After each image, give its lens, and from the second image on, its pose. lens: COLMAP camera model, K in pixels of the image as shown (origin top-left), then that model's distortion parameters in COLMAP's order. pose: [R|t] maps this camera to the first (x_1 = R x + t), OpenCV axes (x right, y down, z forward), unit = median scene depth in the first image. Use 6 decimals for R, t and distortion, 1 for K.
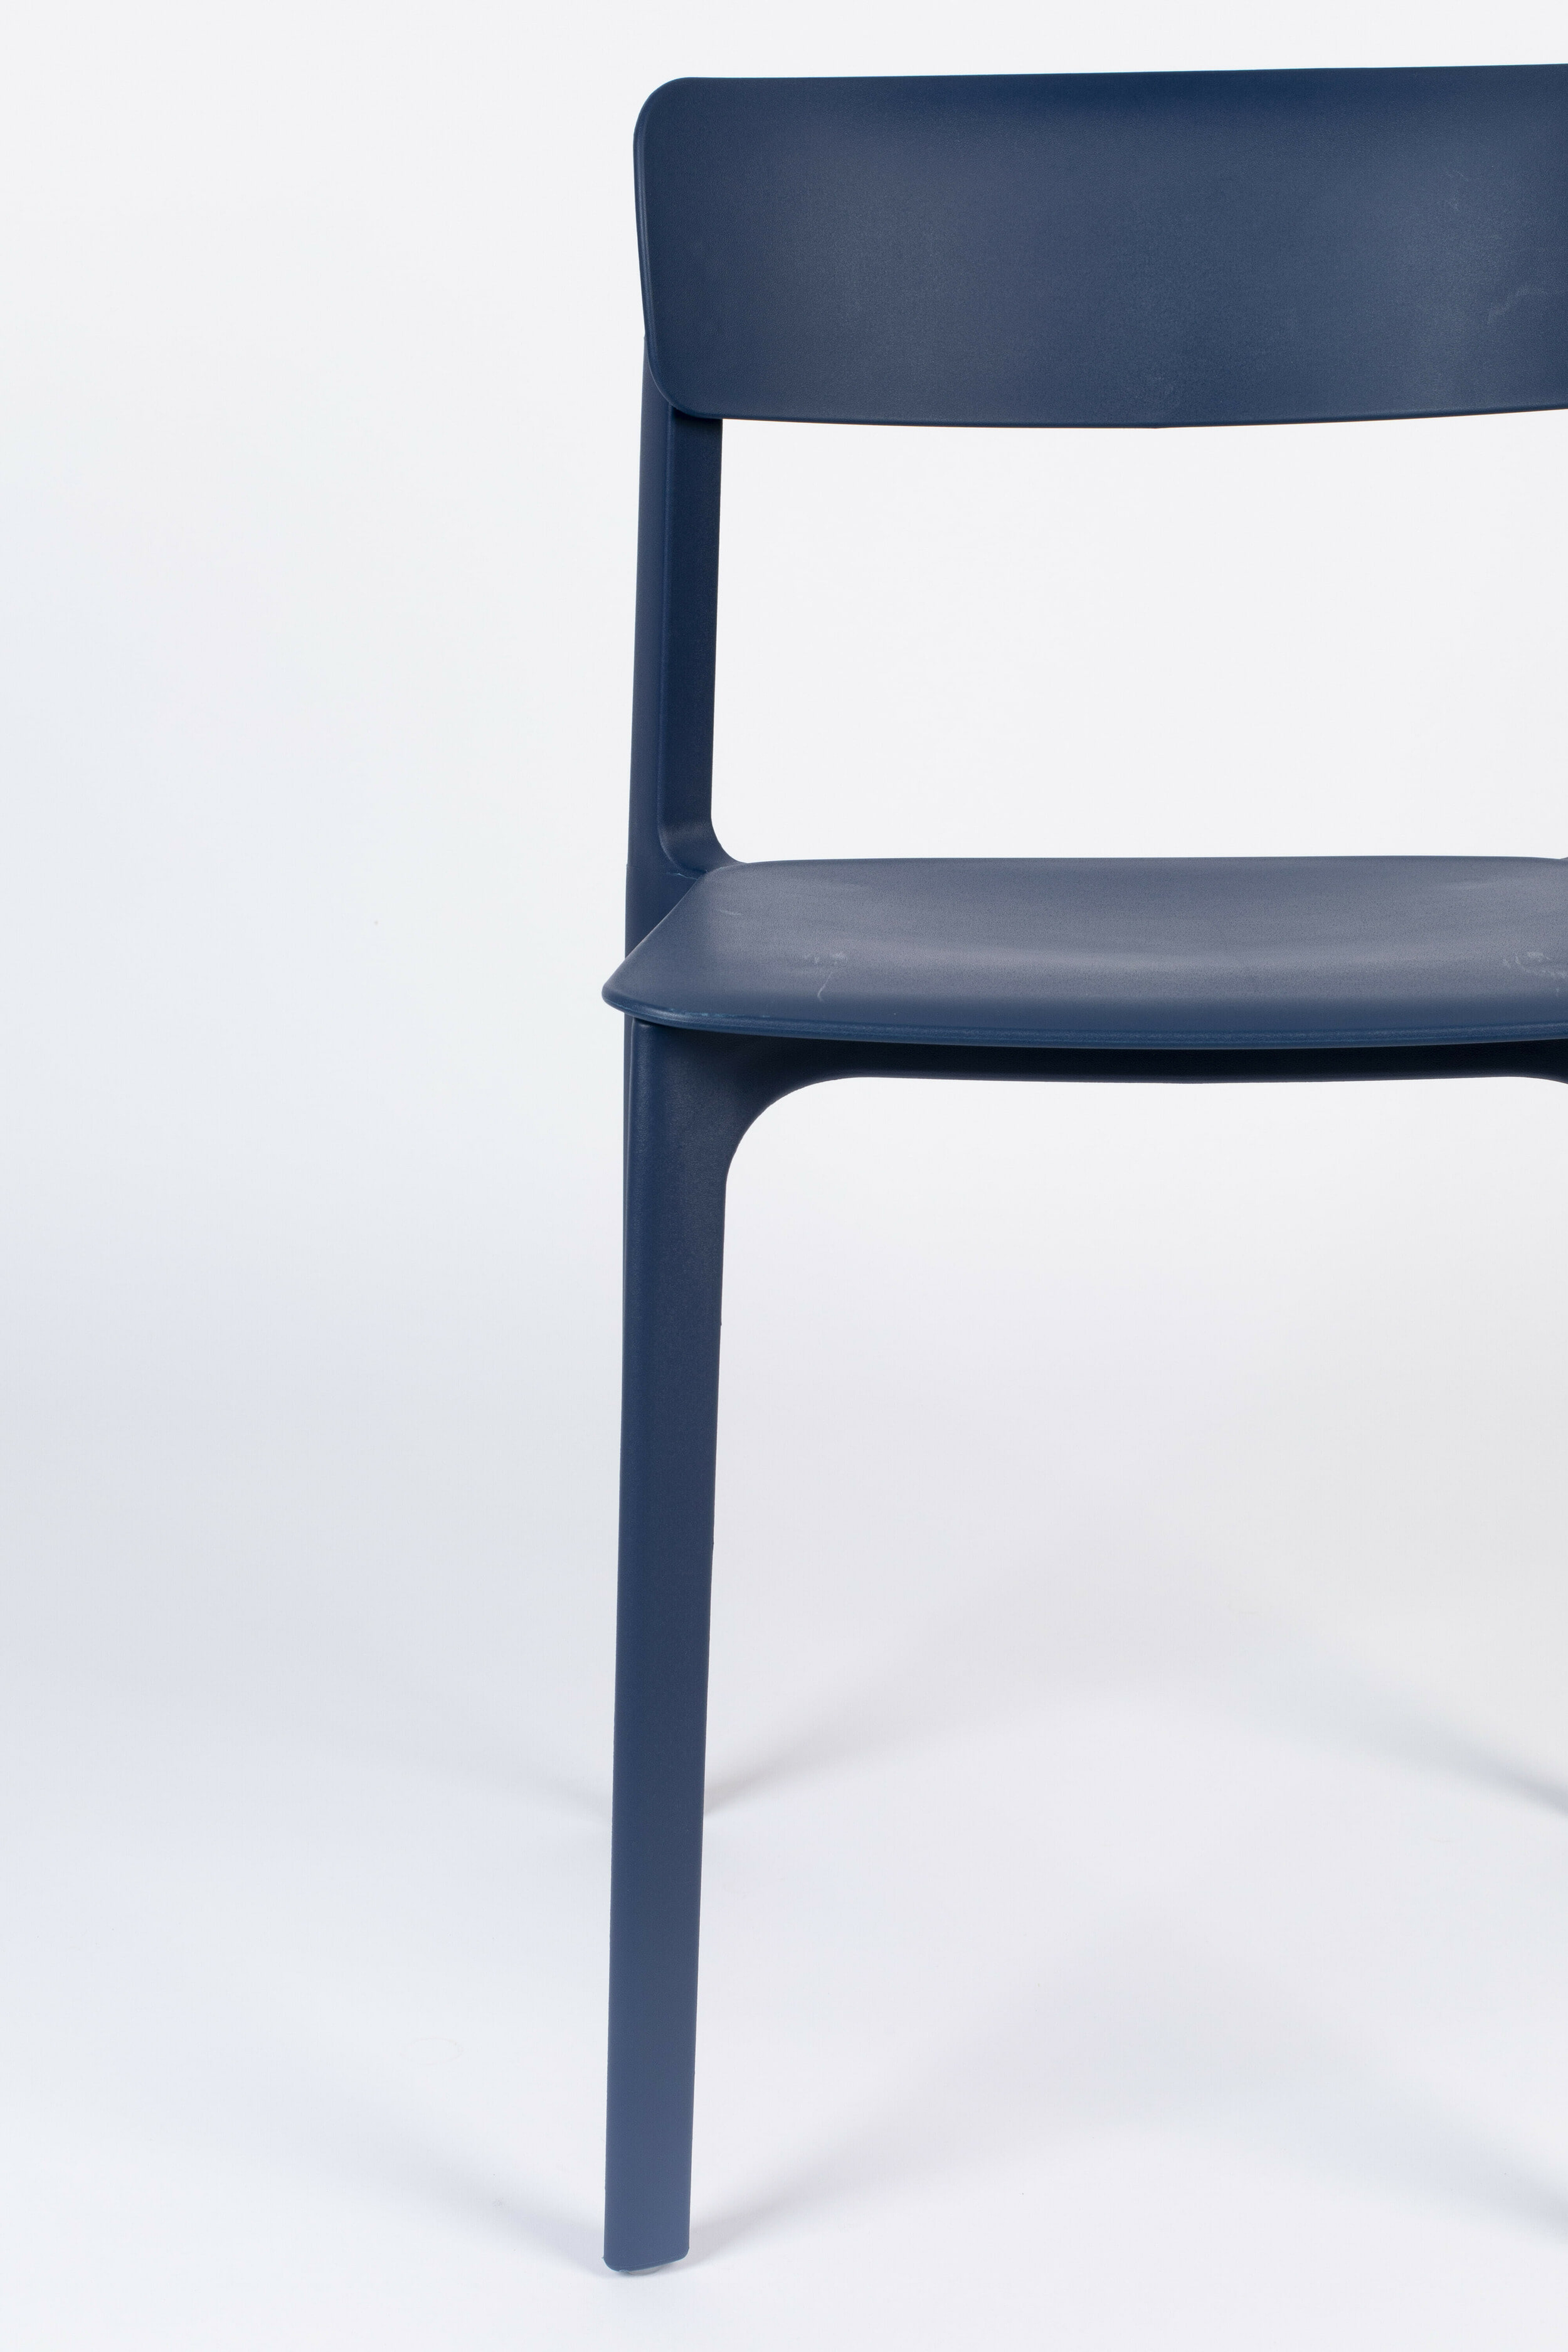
lens RADIAL K [[3313.0, 0, 784.0], [0, 3313.0, 1176.0], [0, 0, 1]] dist [-0.024737, 0.011554]
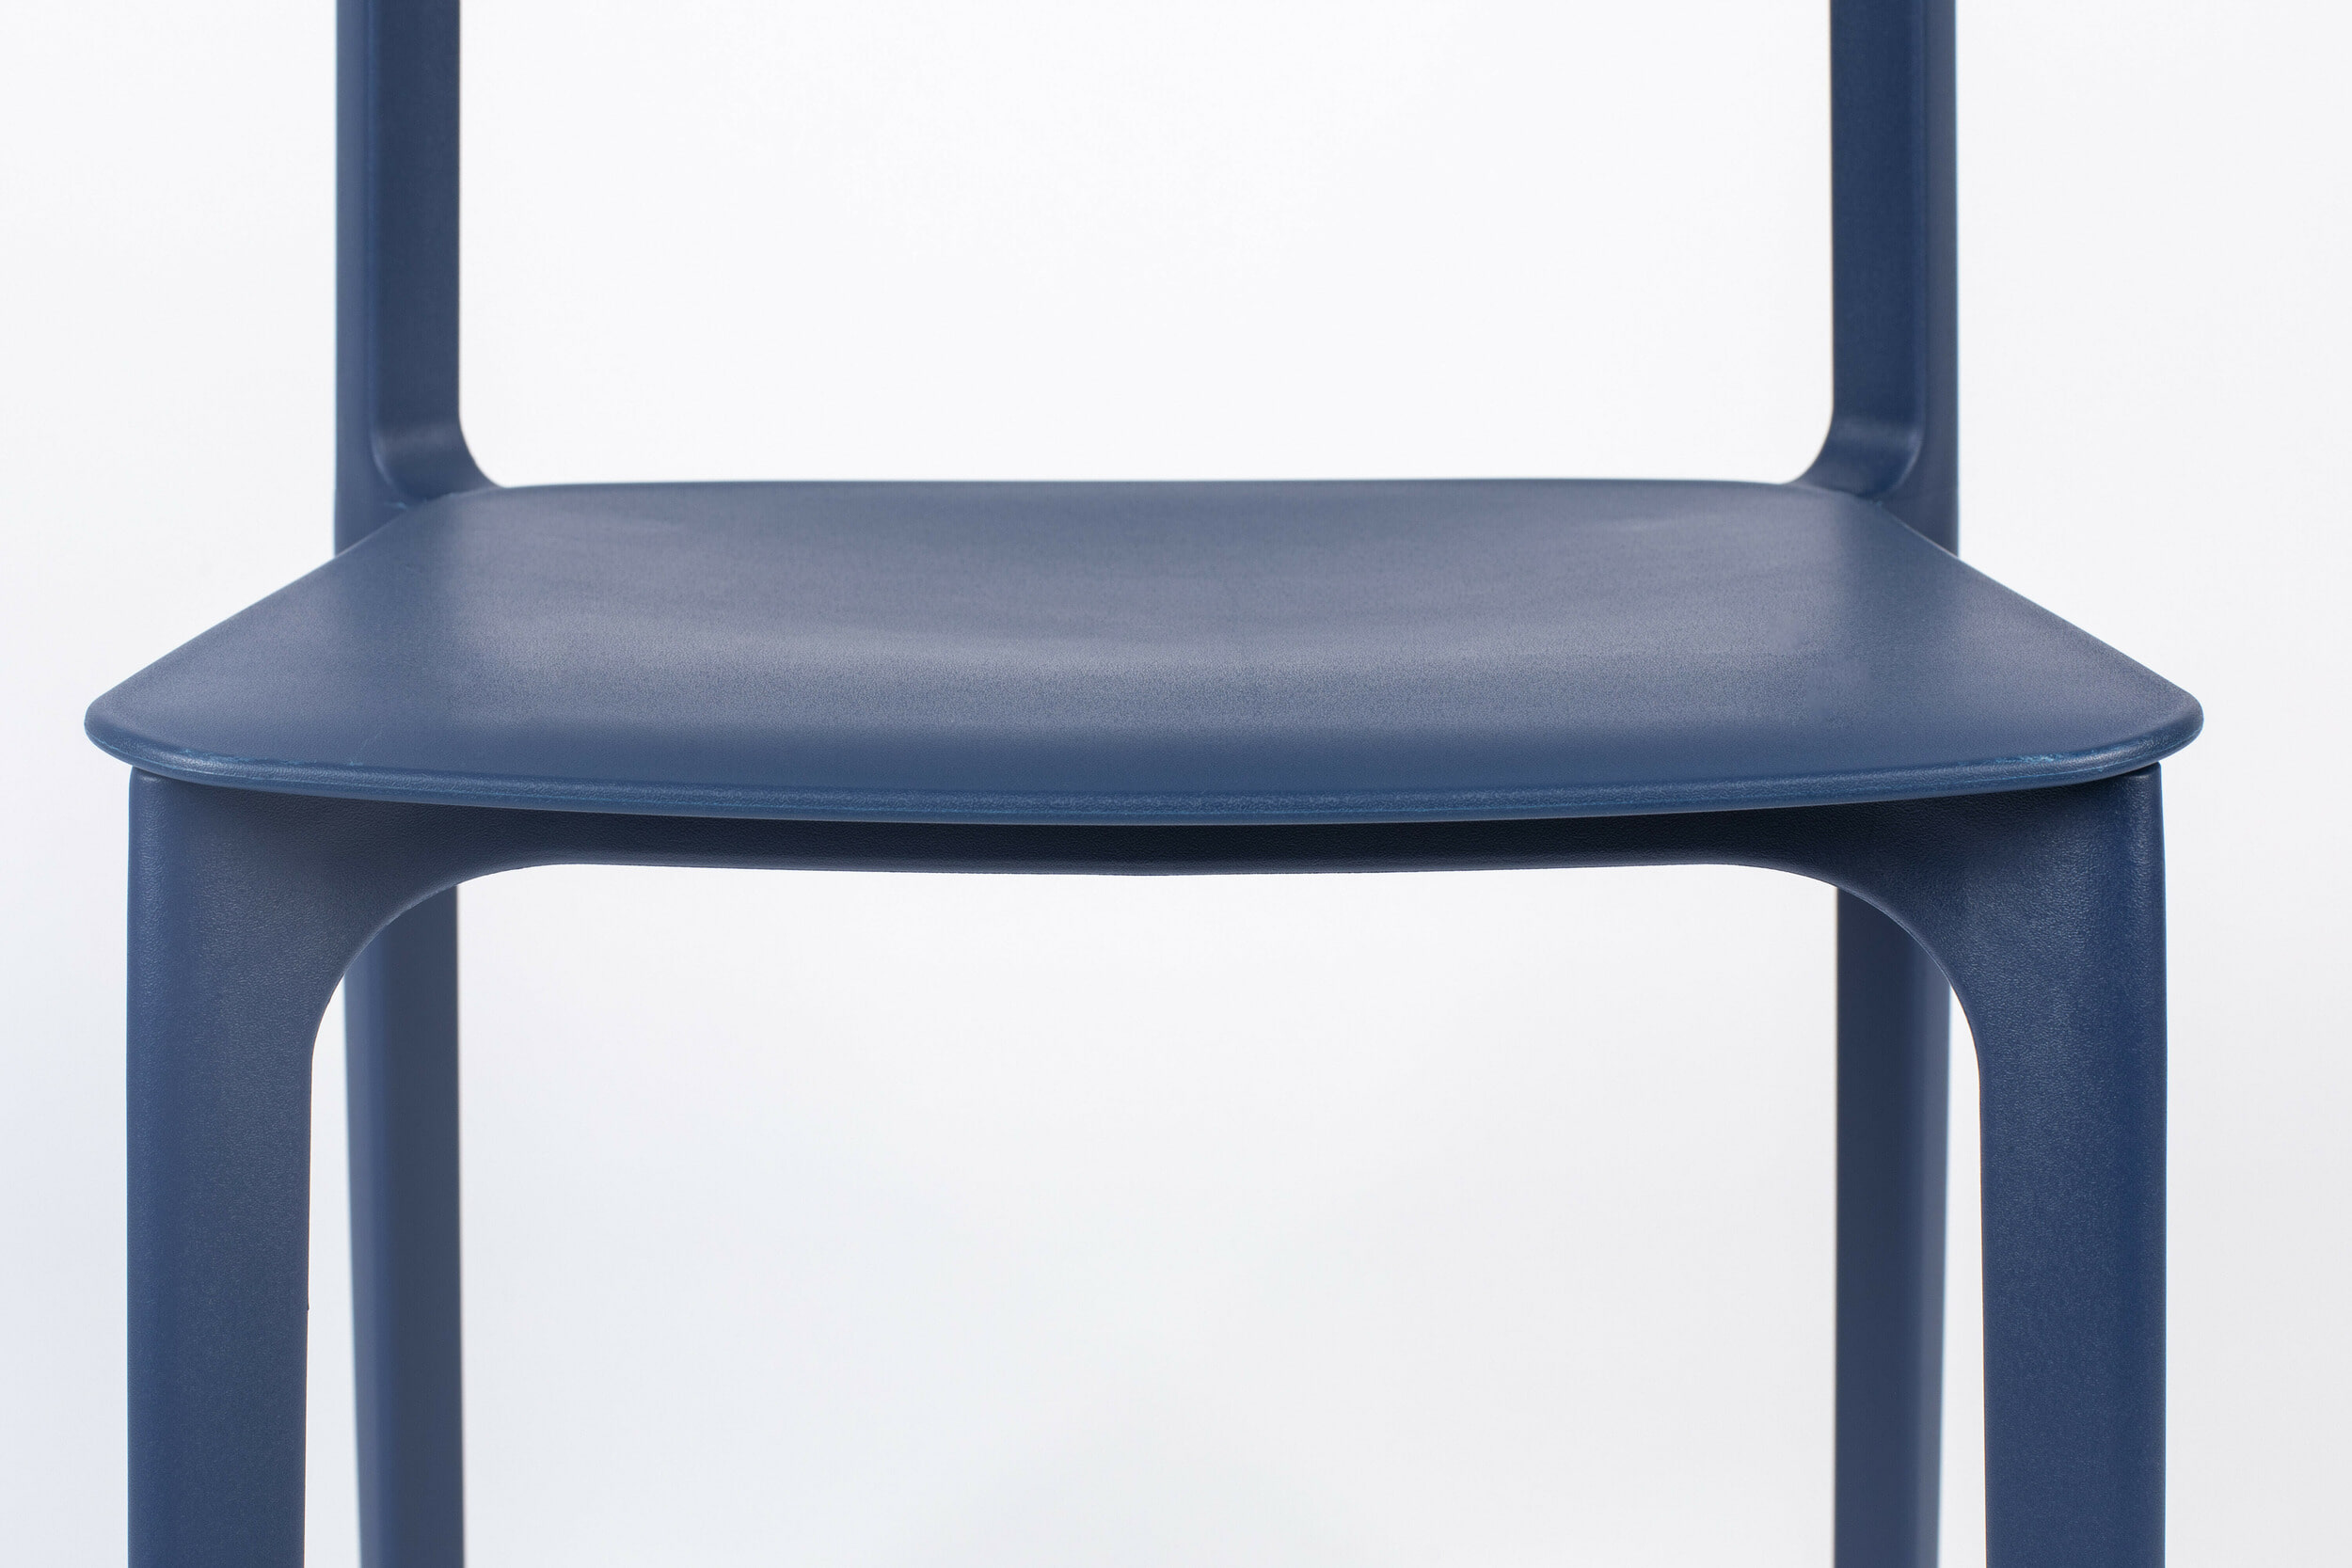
lens RADIAL K [[3312.7, 0, 1176.0], [0, 3312.7, 784.0], [0, 0, 1]] dist [-0.024737, 0.011554]
pose [[0.997899, -0.002656, 0.064727, 0.077442], [0.003233, 0.999956, -0.008803, -0.032714], [-0.064701, 0.008994, 0.997864, 0.371253]]
